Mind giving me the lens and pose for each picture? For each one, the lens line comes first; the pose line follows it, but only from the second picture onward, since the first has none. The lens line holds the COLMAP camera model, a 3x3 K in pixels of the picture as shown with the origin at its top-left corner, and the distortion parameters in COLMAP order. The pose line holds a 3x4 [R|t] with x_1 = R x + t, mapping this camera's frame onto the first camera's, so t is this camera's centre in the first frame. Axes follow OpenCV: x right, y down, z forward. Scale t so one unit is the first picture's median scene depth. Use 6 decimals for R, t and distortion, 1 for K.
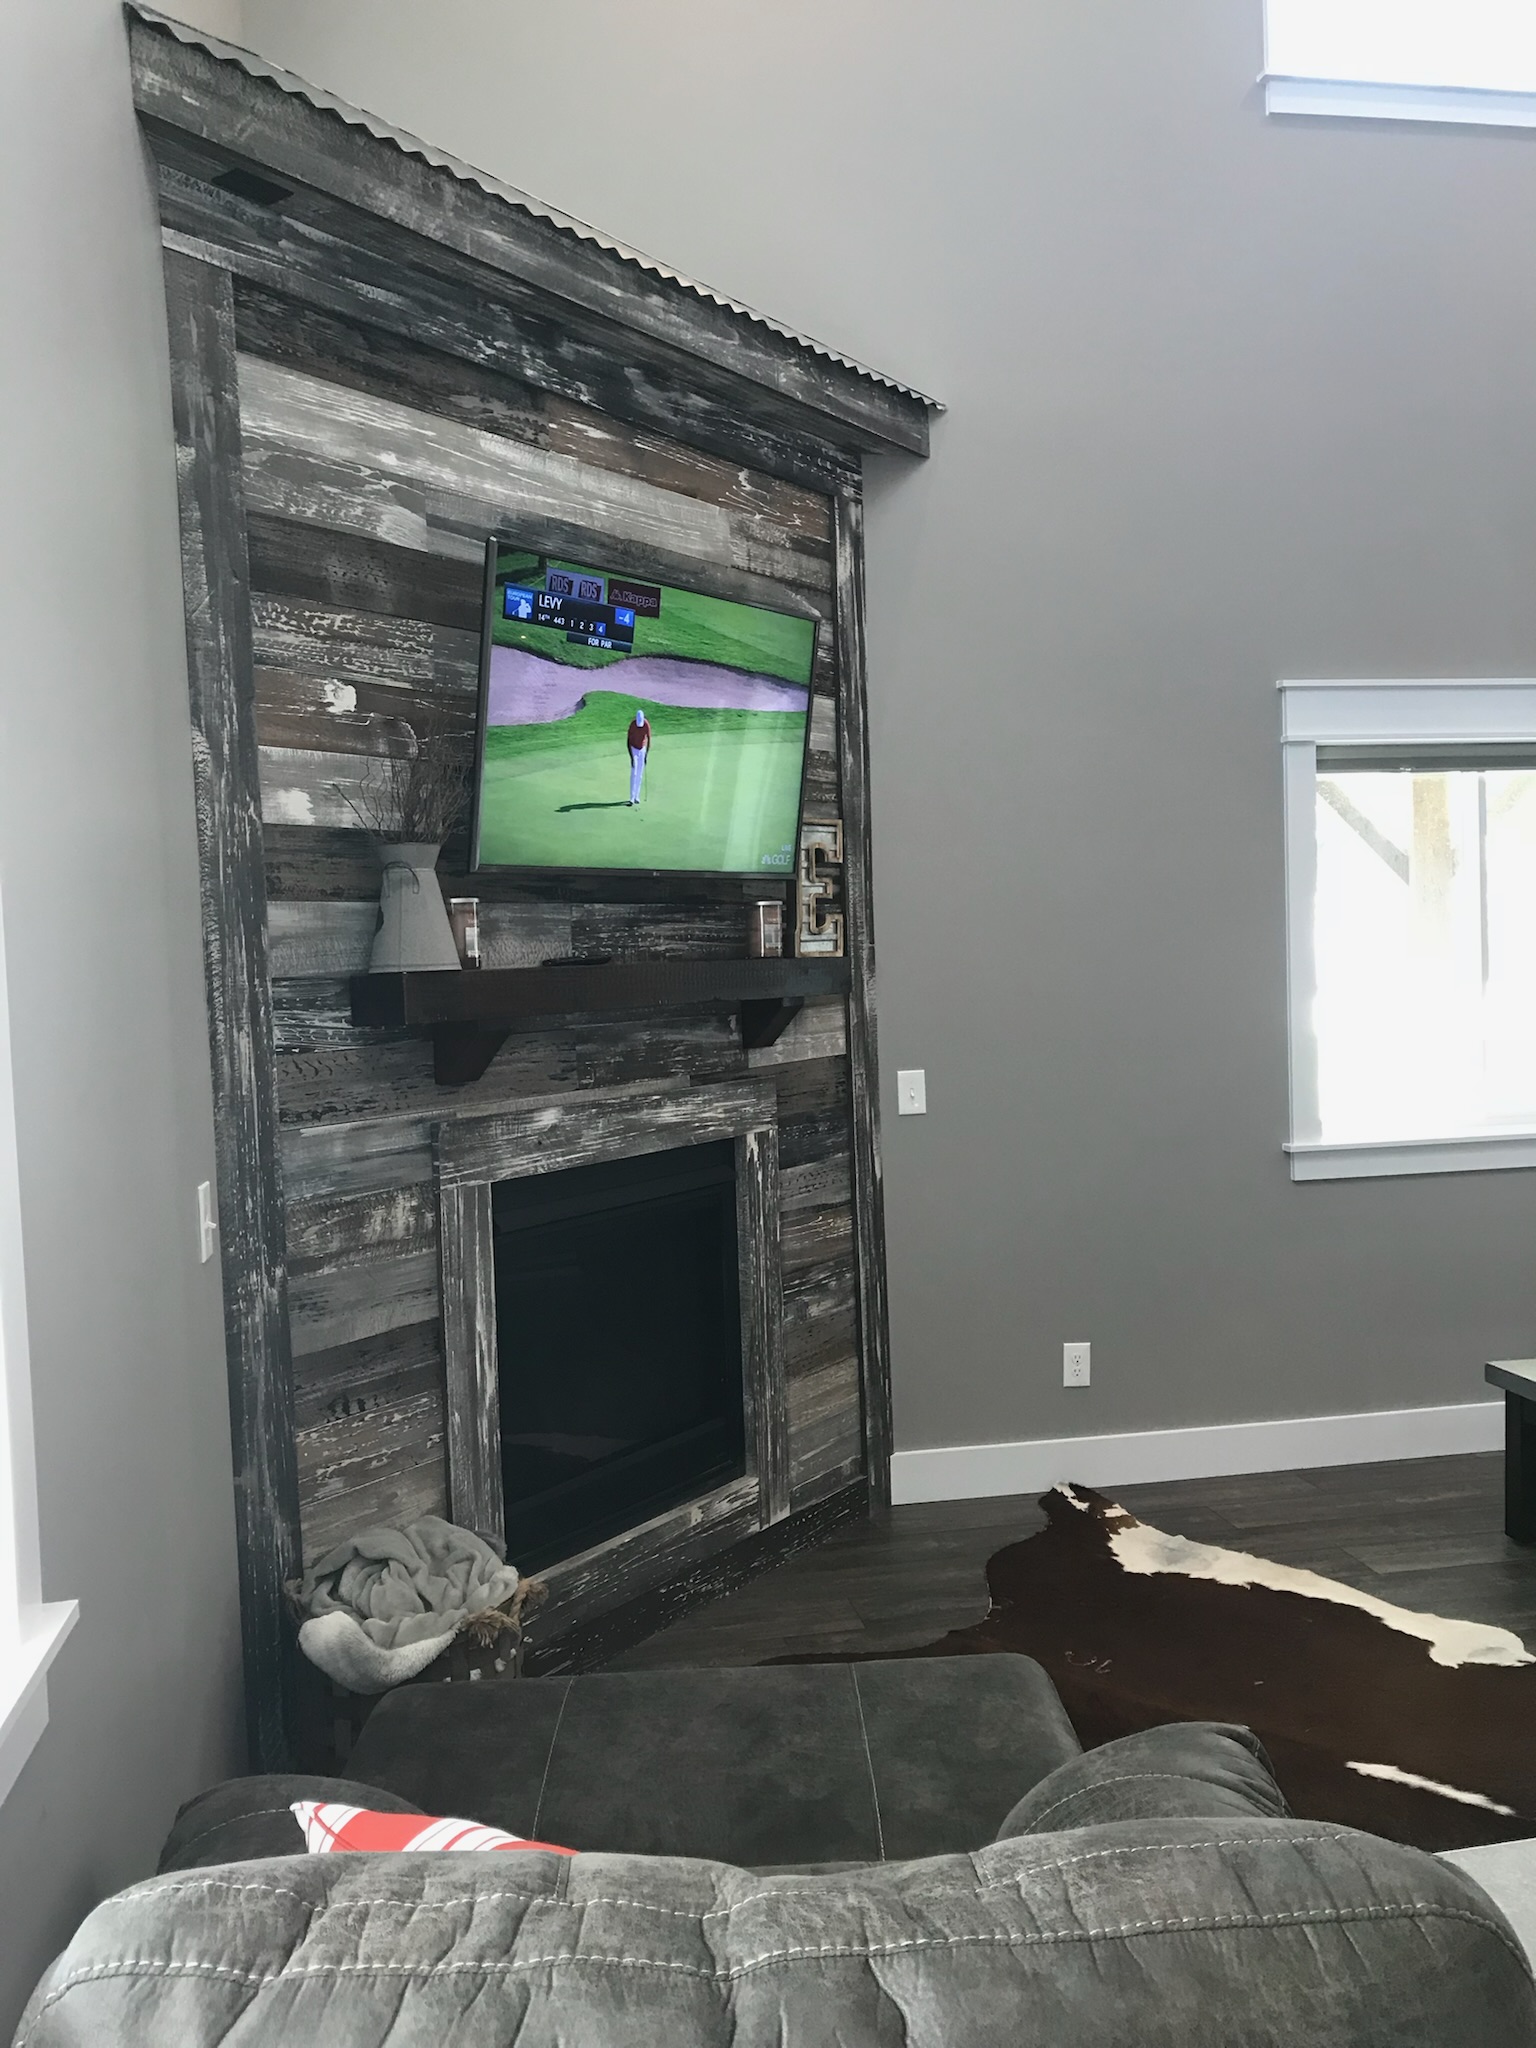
lens RADIAL K [[1687.9, 0, 755.1], [0, 1687.9, 1008.3], [0, 0, 1]] dist [0.046410, -0.061153]
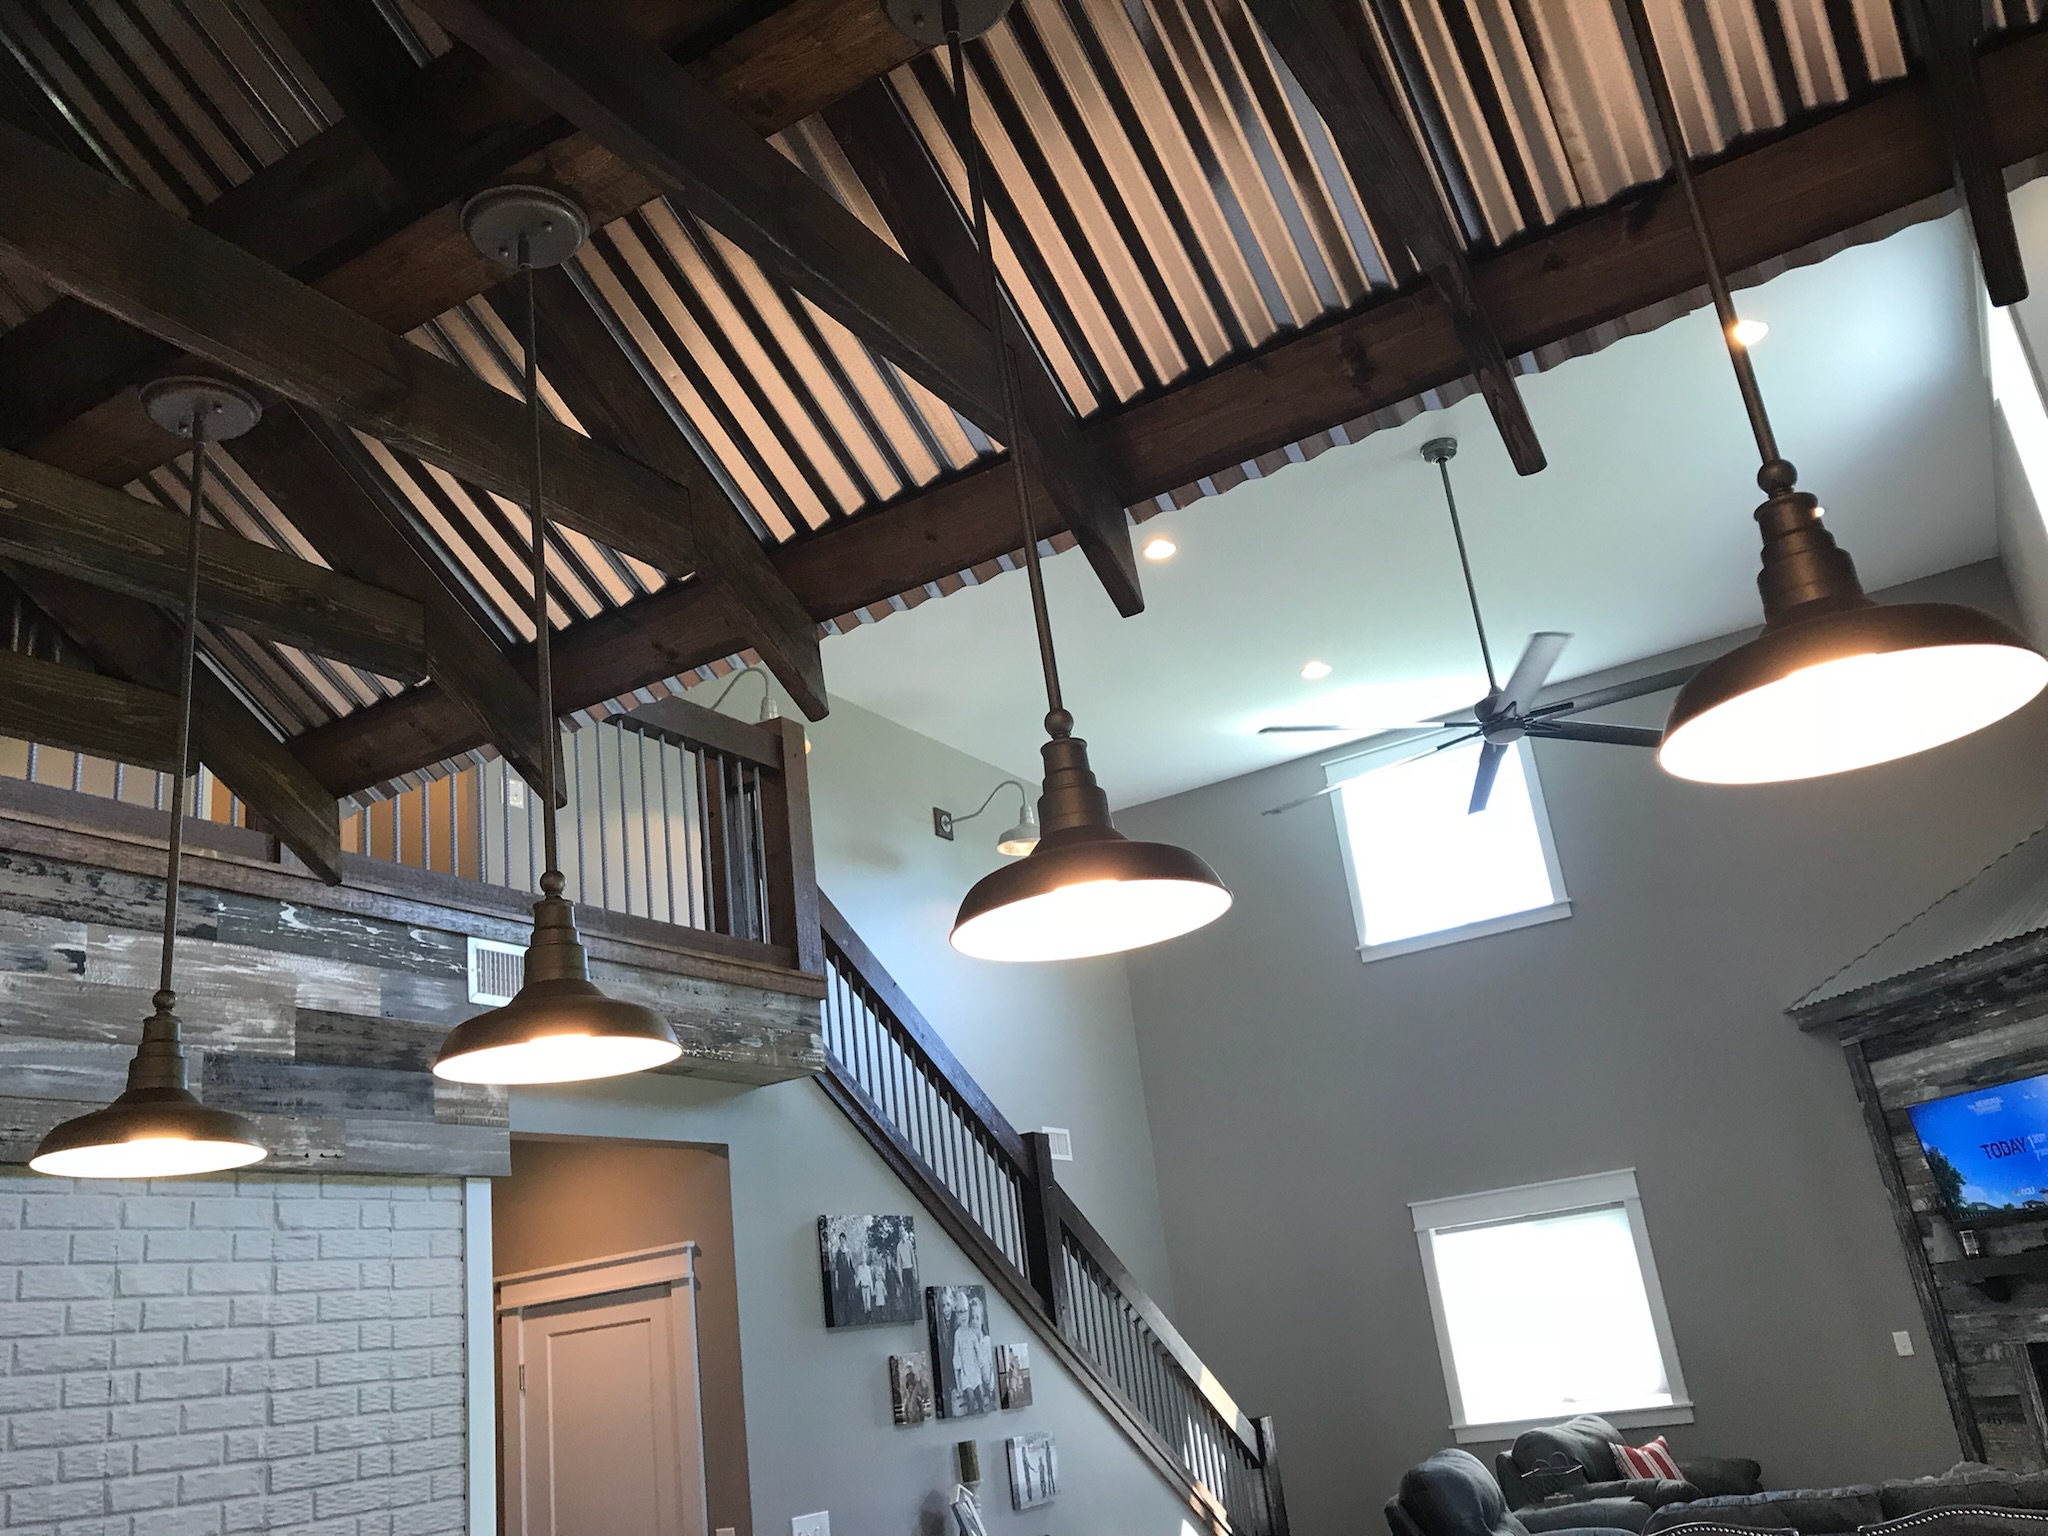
lens RADIAL K [[1687.9, 0, 1028.0], [0, 1687.9, 756.6], [0, 0, 1]] dist [0.046410, -0.061153]
pose [[-0.632720, -0.151777, -0.759361, 2.808679], [0.119135, 0.949852, -0.289117, -0.168129], [0.765162, -0.273397, -0.582908, 1.567559]]
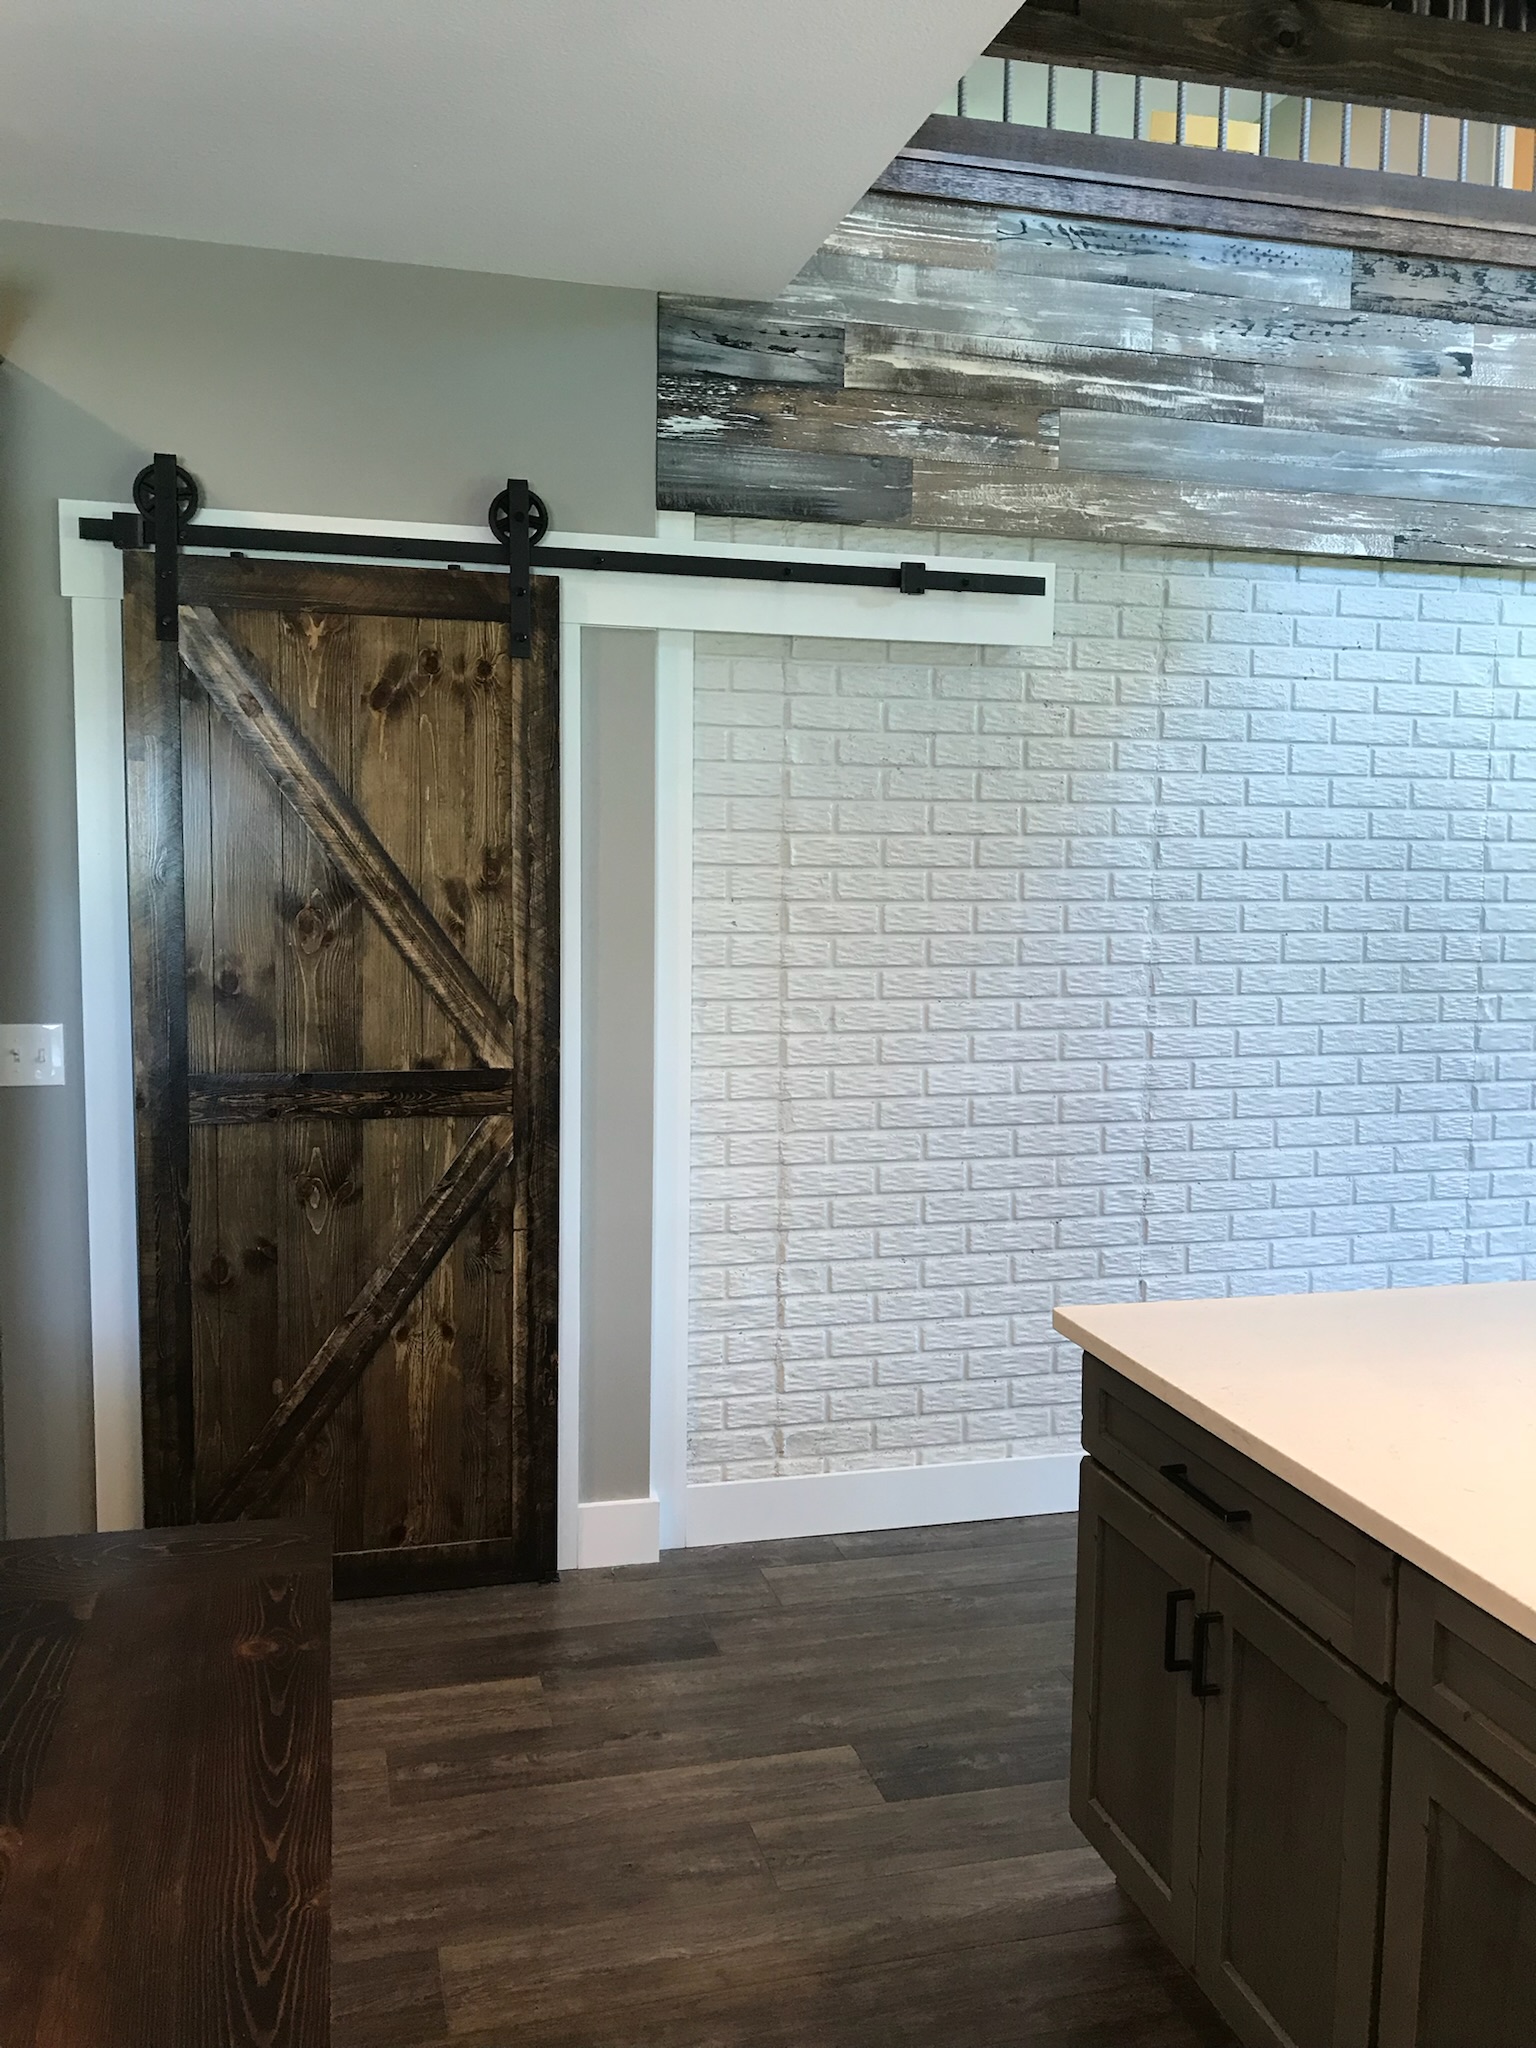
lens RADIAL K [[1687.9, 0, 770.1], [0, 1687.9, 1012.3], [0, 0, 1]] dist [0.046410, -0.061153]
pose [[-0.995100, 0.031955, -0.093566, 2.923118], [0.019552, 0.991244, 0.130590, -0.163452], [0.096919, 0.128121, -0.987012, 1.546465]]
